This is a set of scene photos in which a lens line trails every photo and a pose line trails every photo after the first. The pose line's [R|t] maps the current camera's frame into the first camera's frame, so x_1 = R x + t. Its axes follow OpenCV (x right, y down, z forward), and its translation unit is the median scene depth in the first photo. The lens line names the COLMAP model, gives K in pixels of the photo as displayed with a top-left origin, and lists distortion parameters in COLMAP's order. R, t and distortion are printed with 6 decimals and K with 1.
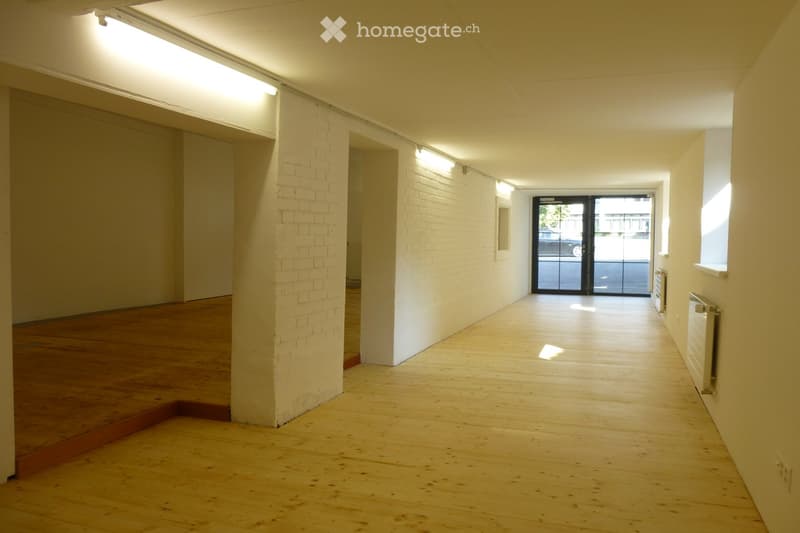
lens RADIAL K [[602.7, 0, 399.0], [0, 602.7, 263.4], [0, 0, 1]] dist [-0.052108, 0.022753]
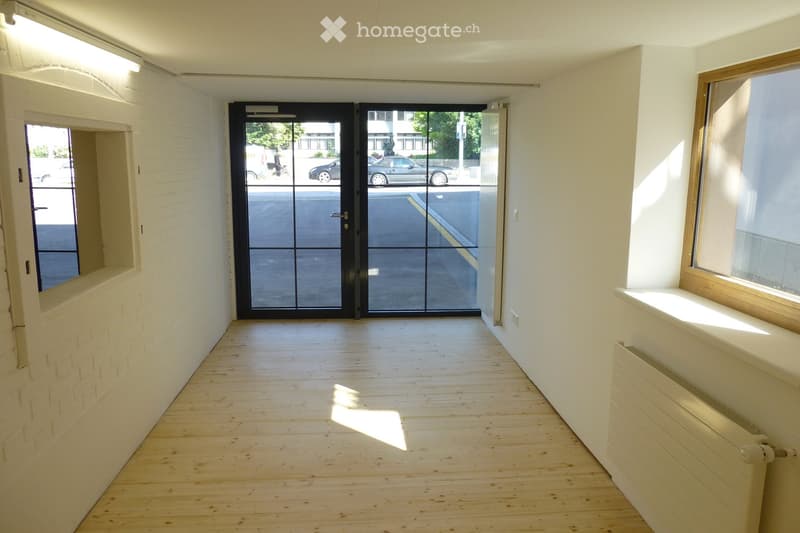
lens RADIAL K [[602.7, 0, 401.8], [0, 602.7, 264.2], [0, 0, 1]] dist [-0.052108, 0.022753]
pose [[0.905359, -0.073587, 0.418223, 0.153449], [0.016358, 0.990184, 0.138812, -0.056271], [-0.424332, -0.118834, 0.897675, 0.573278]]
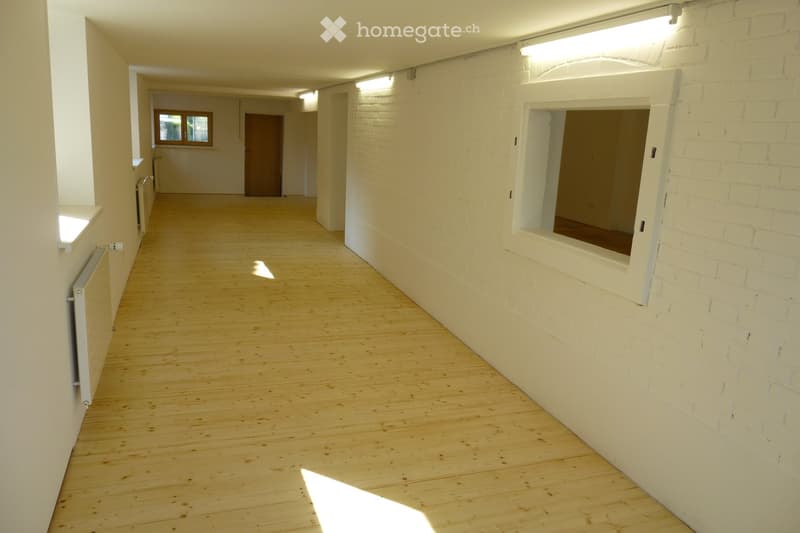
lens RADIAL K [[602.7, 0, 399.3], [0, 602.7, 267.8], [0, 0, 1]] dist [-0.052108, 0.022753]
pose [[-0.764726, 0.096065, -0.637154, 0.382486], [-0.087432, 0.964209, 0.250313, -0.069456], [0.638396, 0.247129, -0.728956, 0.997821]]
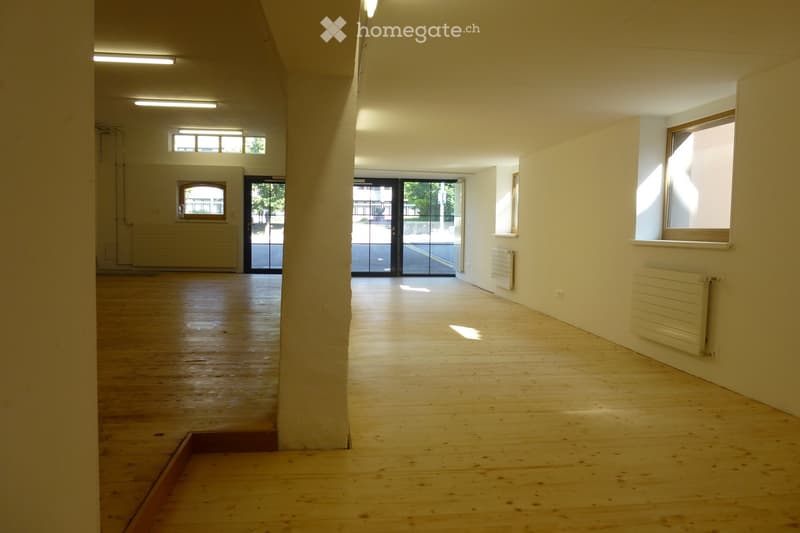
lens RADIAL K [[602.7, 0, 398.9], [0, 602.7, 272.2], [0, 0, 1]] dist [-0.052108, 0.022753]
pose [[0.892823, -0.025945, 0.449659, -0.148605], [0.008792, 0.999153, 0.040194, 0.004135], [-0.450321, -0.031933, 0.892295, 0.084512]]
